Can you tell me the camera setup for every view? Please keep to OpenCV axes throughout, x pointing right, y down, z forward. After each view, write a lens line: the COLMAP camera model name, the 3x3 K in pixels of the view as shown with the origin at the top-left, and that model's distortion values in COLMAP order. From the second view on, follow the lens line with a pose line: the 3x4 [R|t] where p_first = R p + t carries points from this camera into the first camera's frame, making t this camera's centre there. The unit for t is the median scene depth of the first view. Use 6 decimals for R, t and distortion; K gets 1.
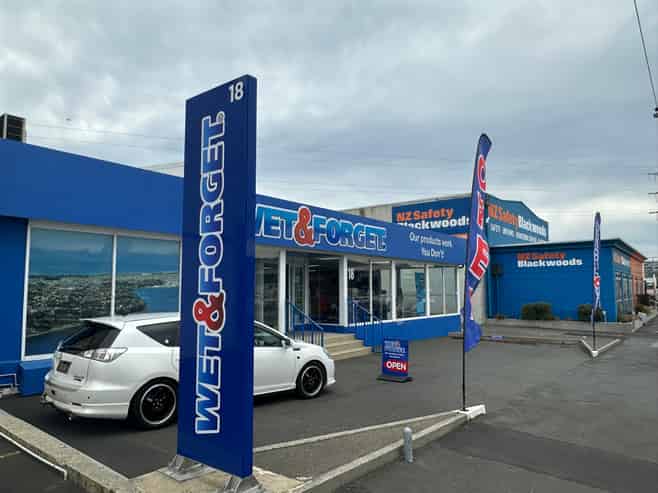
lens RADIAL K [[457.3, 0, 327.2], [0, 457.3, 251.8], [0, 0, 1]] dist [-0.019135, 0.021067]
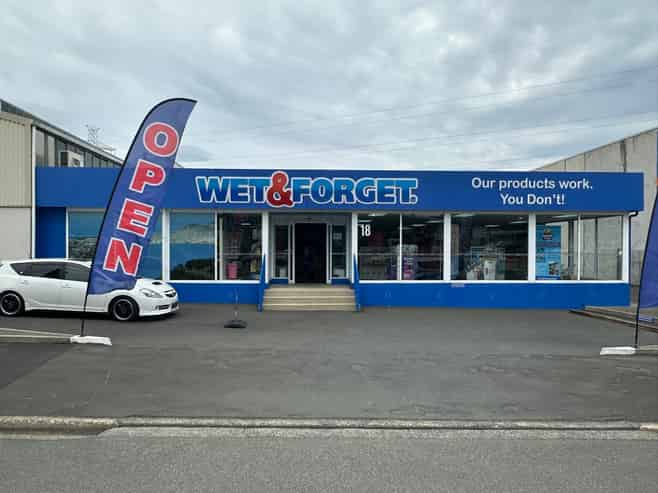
lens RADIAL K [[457.3, 0, 333.5], [0, 457.3, 247.7], [0, 0, 1]] dist [-0.019135, 0.021067]
pose [[0.659254, 0.008727, -0.751870, 1.038318], [0.057054, 0.996469, 0.061592, 0.029381], [0.749753, -0.083502, 0.656428, 0.413313]]
